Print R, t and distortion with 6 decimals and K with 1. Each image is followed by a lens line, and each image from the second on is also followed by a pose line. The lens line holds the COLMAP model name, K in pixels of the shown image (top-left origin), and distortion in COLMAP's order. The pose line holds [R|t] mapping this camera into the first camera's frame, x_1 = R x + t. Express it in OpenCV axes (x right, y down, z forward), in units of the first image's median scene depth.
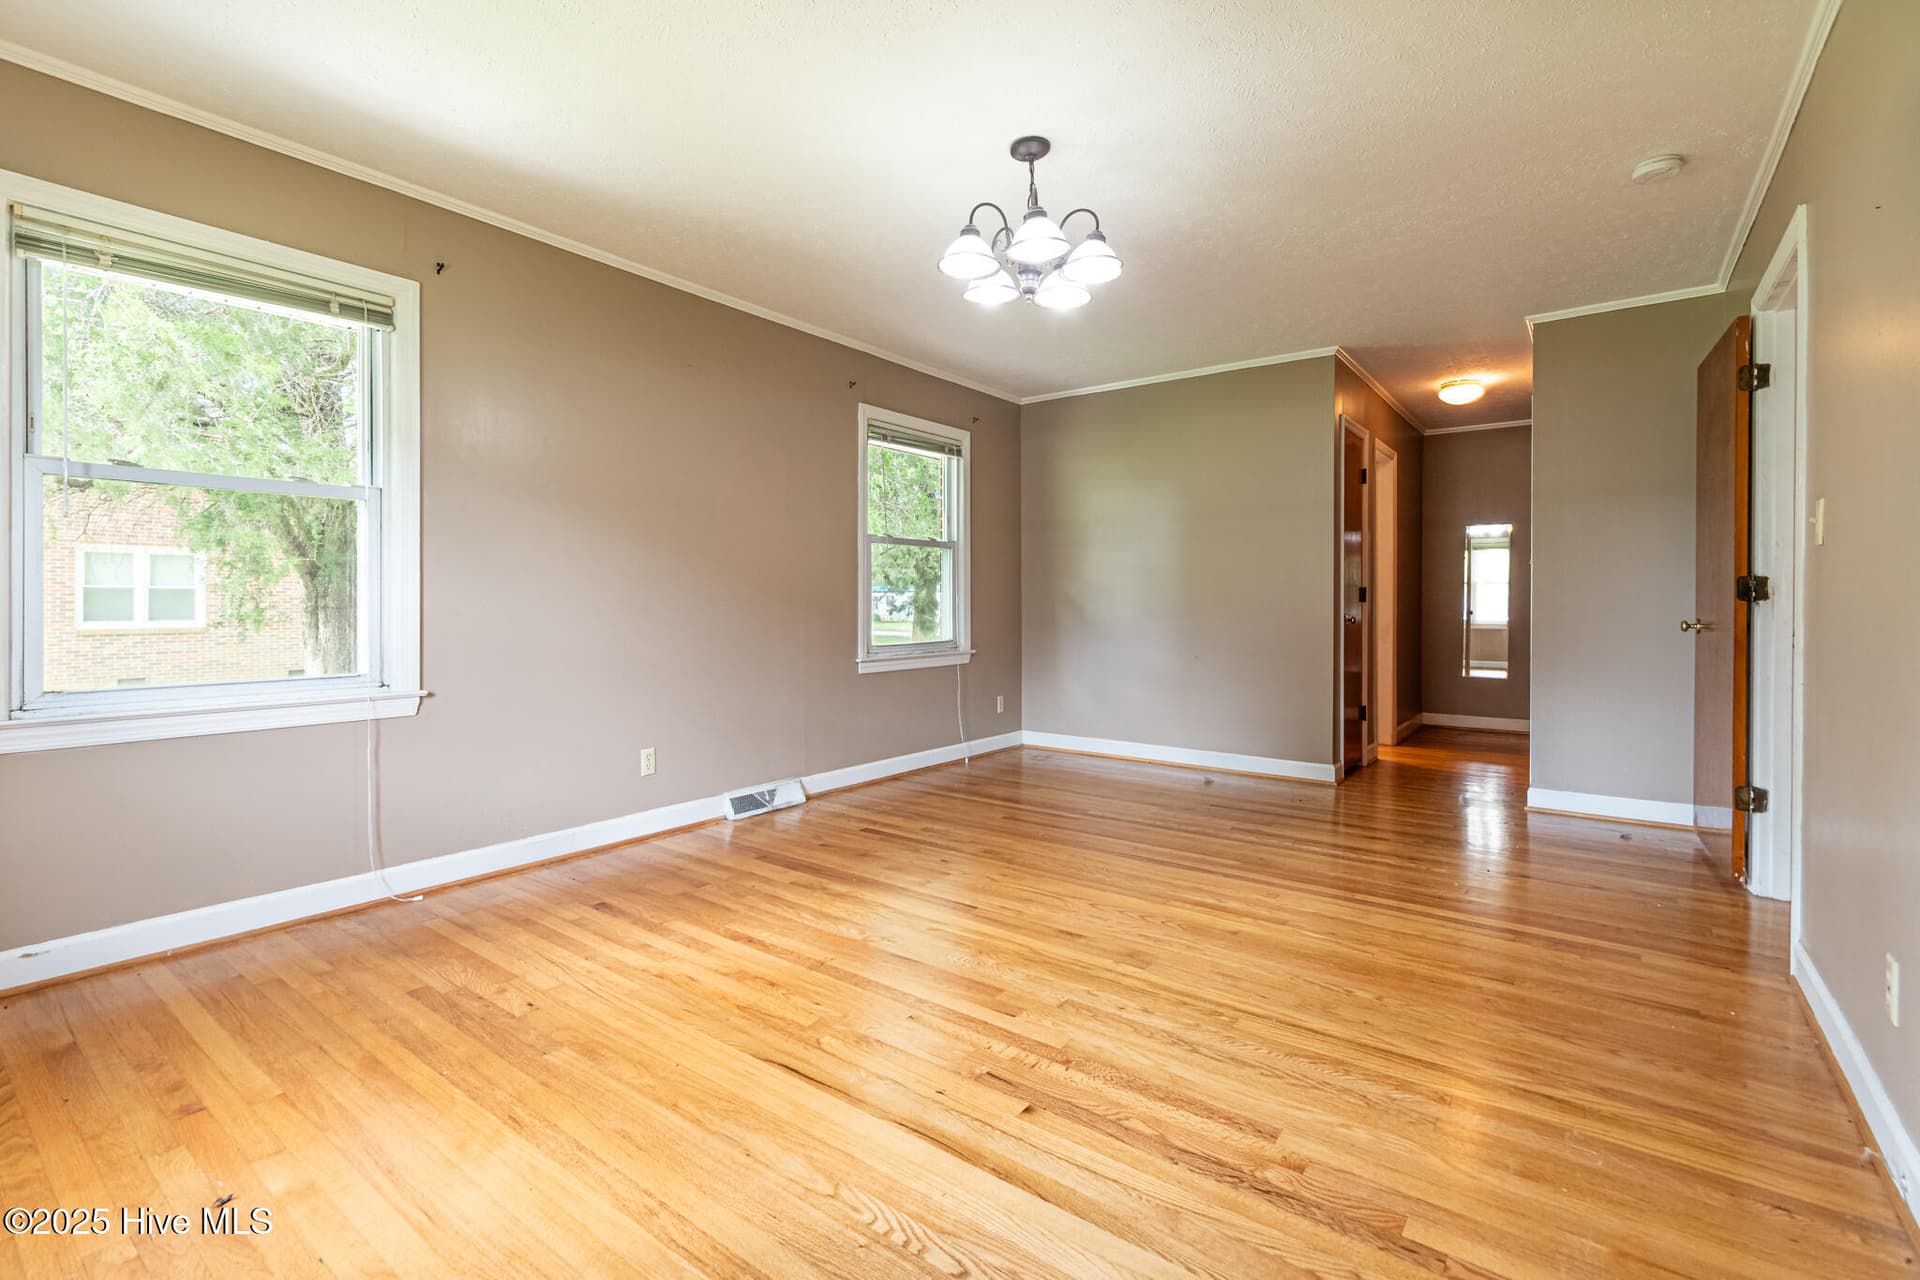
lens RADIAL K [[871.7, 0, 965.4], [0, 871.7, 605.0], [0, 0, 1]] dist [-0.000127, 0.000130]
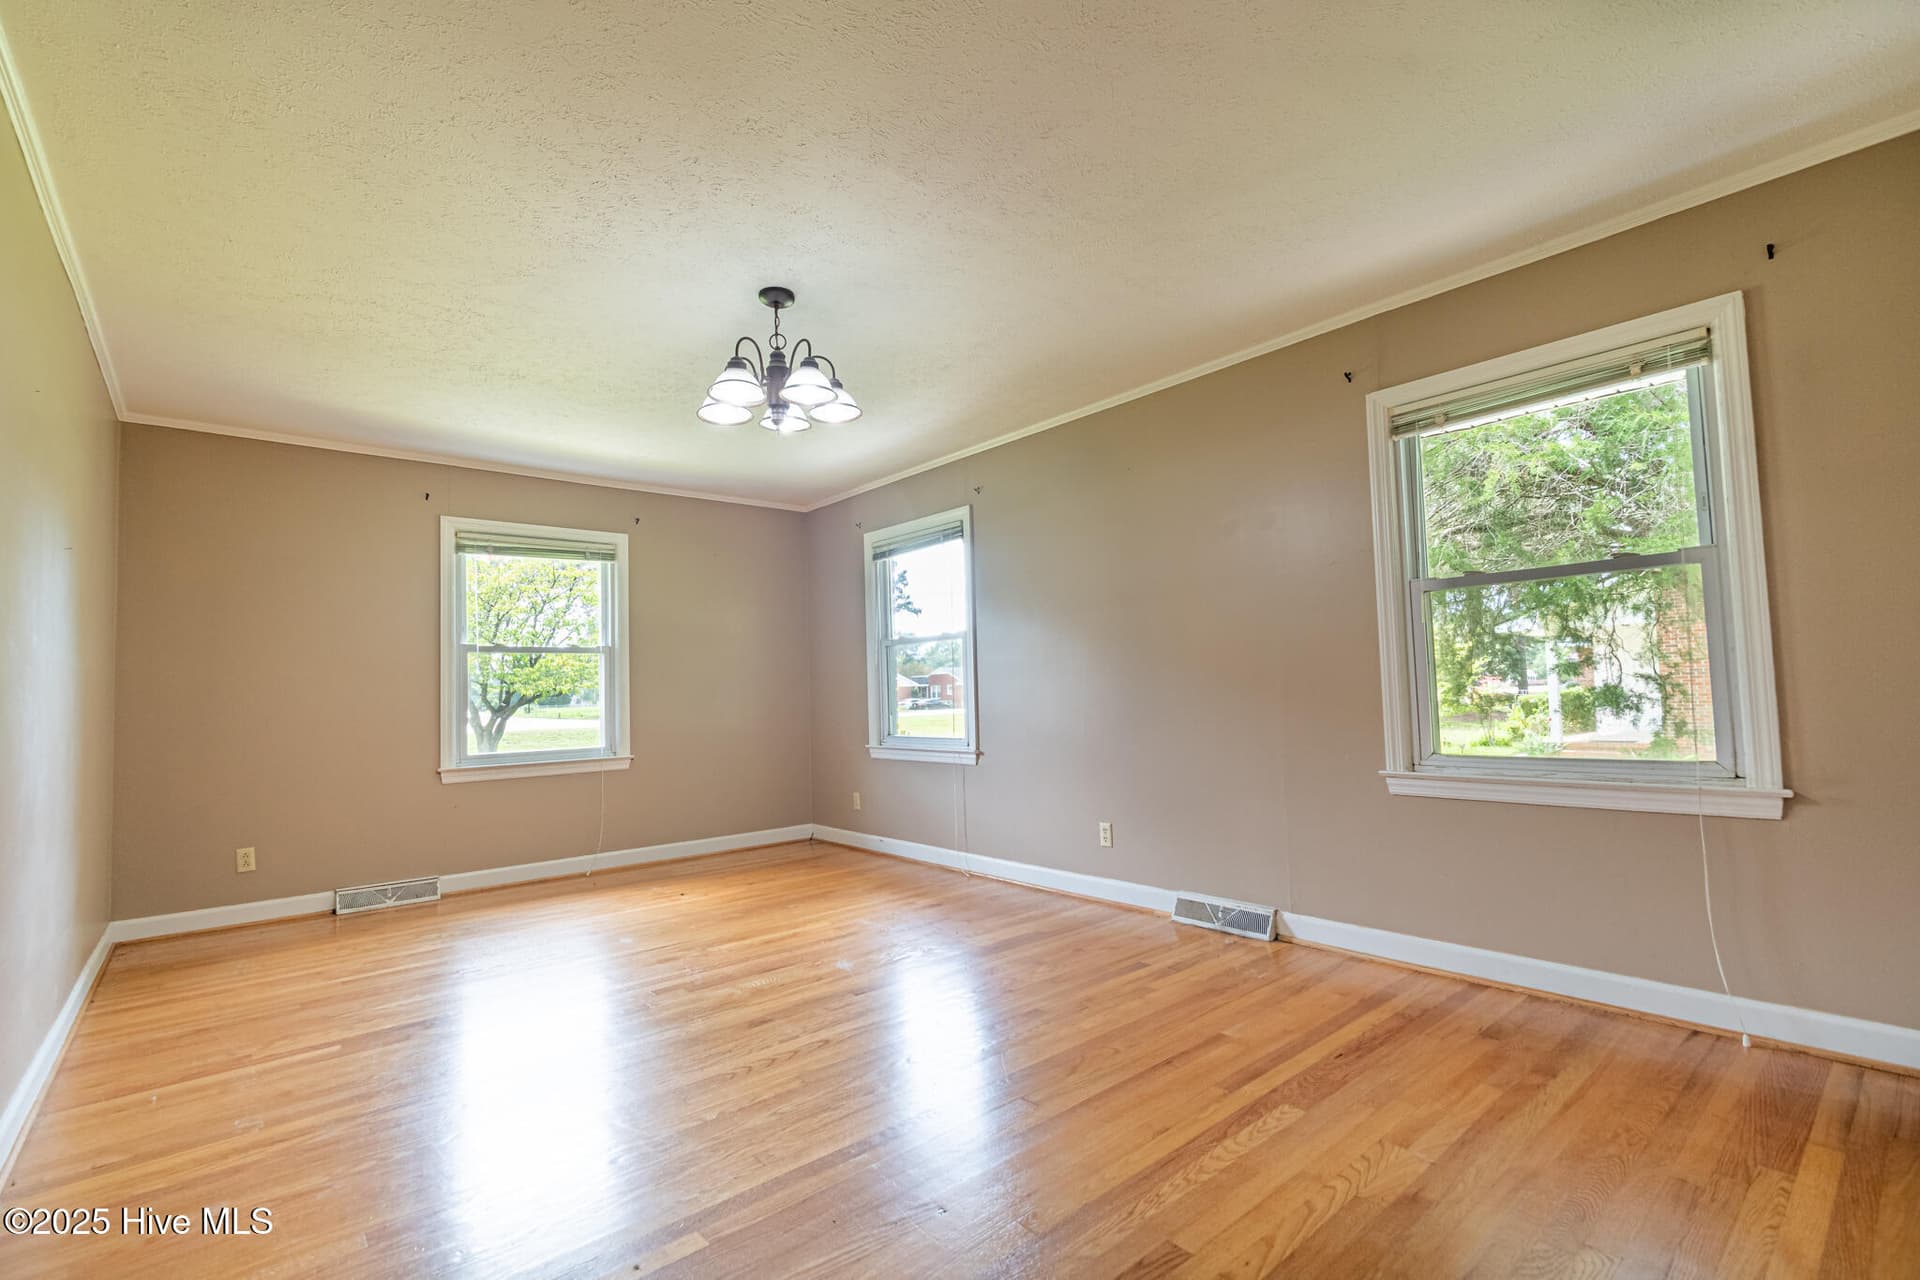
lens RADIAL K [[926.7, 0, 960.0], [0, 926.7, 640.0], [0, 0, 1]] dist [0.003175, 0.000116]
pose [[-0.259046, -0.053701, -0.964371, 1.010763], [0.020517, 0.997922, -0.061080, -0.002968], [0.965647, -0.035608, -0.257406, 1.342447]]
